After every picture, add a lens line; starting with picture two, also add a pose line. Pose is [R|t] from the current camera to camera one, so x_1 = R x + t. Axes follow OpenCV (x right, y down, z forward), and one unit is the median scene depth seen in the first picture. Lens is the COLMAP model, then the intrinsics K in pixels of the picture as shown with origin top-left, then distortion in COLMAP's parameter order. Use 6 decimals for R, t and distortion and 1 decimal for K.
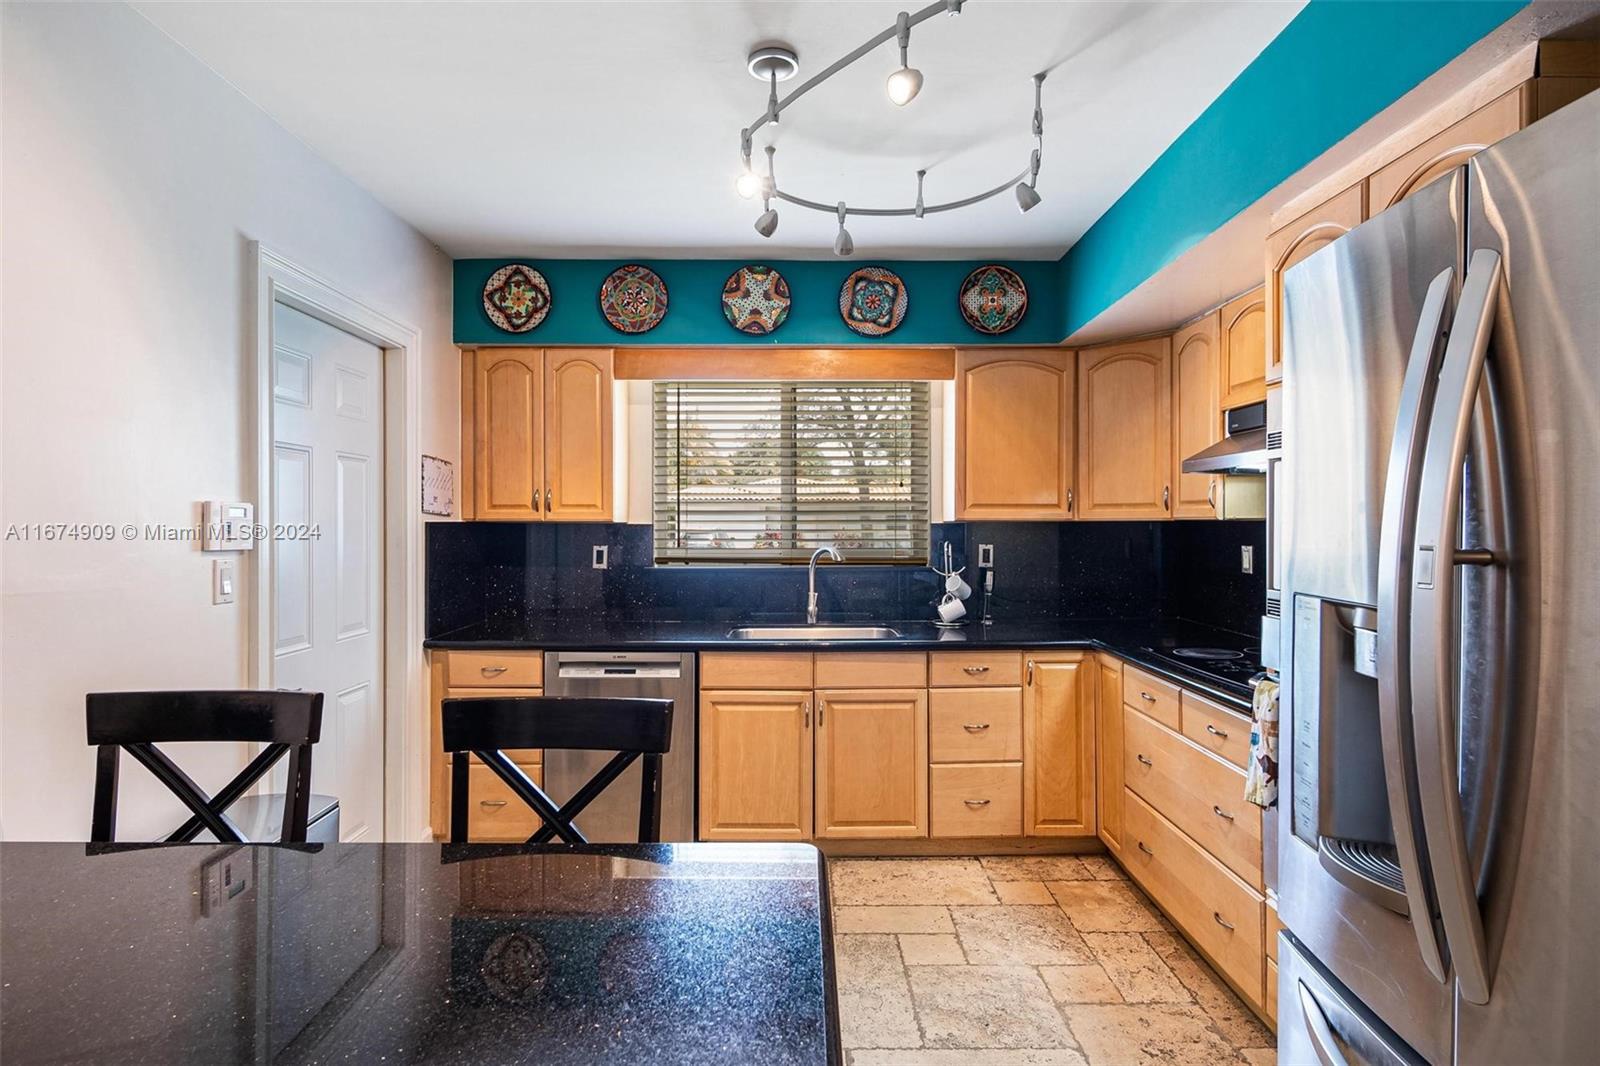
lens RADIAL K [[854.0, 0, 804.3], [0, 854.0, 530.7], [0, 0, 1]] dist [0.000758, 0.000166]
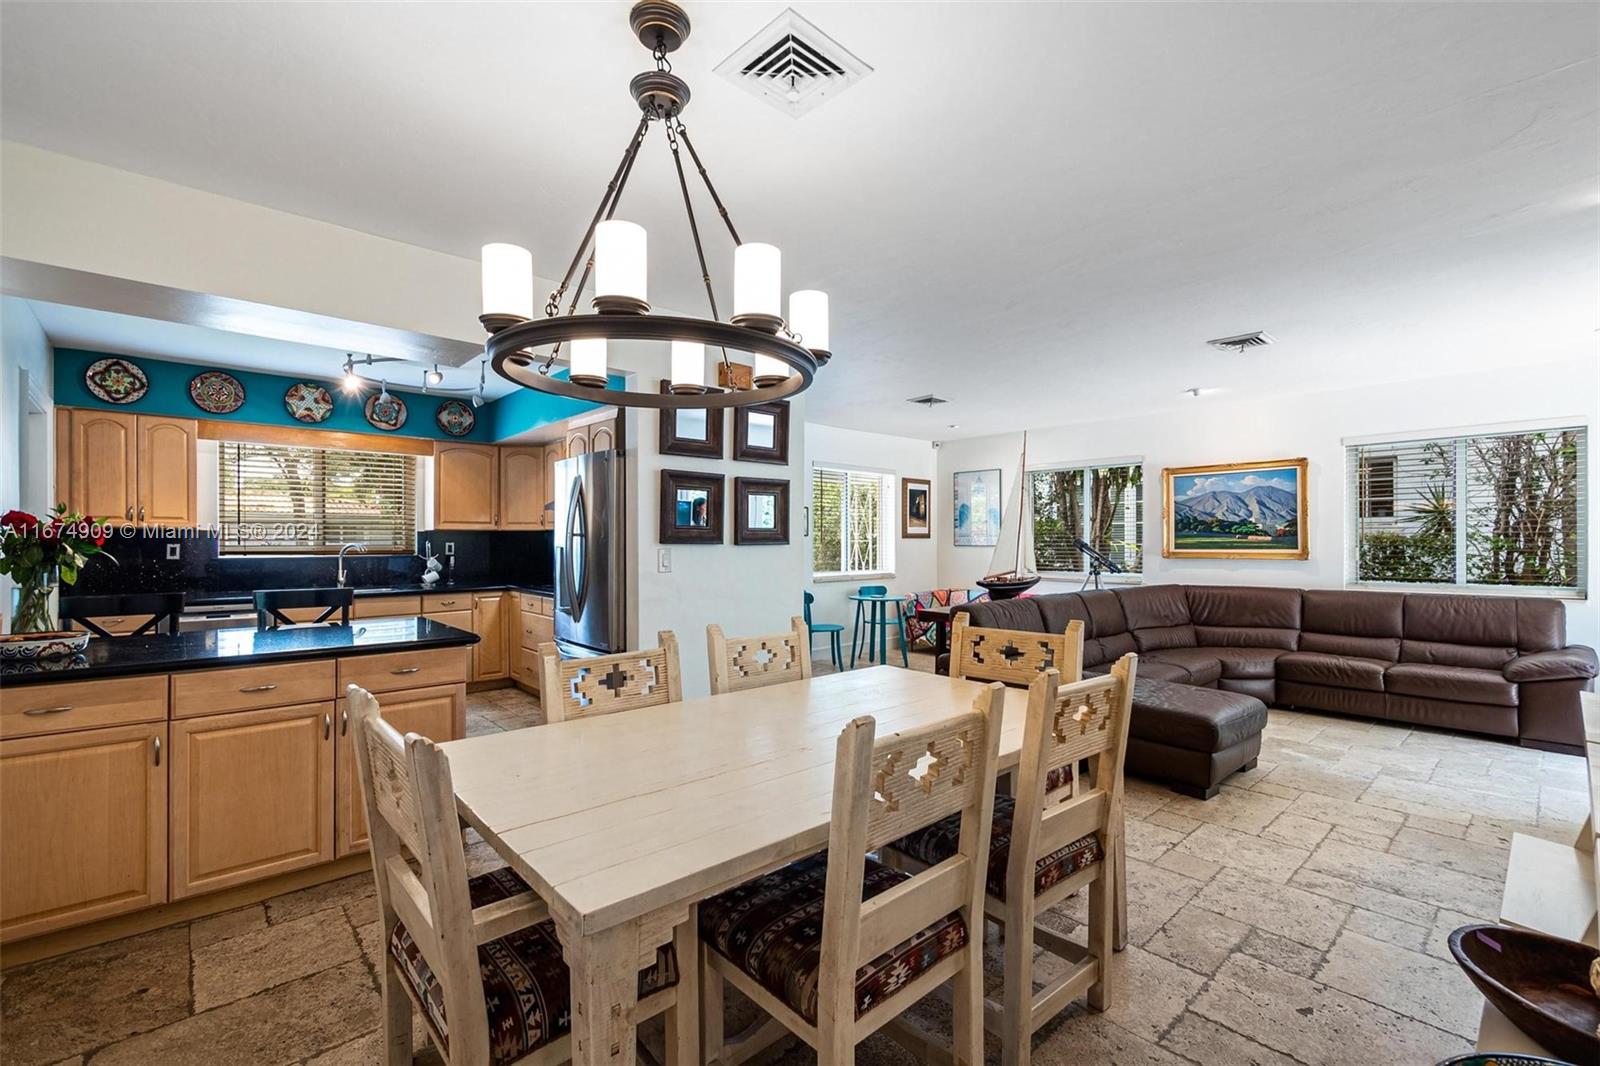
lens RADIAL K [[697.5, 0, 801.5], [0, 697.5, 540.8], [0, 0, 1]] dist [0.002600, -0.000514]
pose [[0.753249, -0.001309, 0.657735, -0.236781], [0.000562, 0.999999, 0.001346, 0.011643], [-0.657736, -0.000644, 0.753249, -0.738071]]
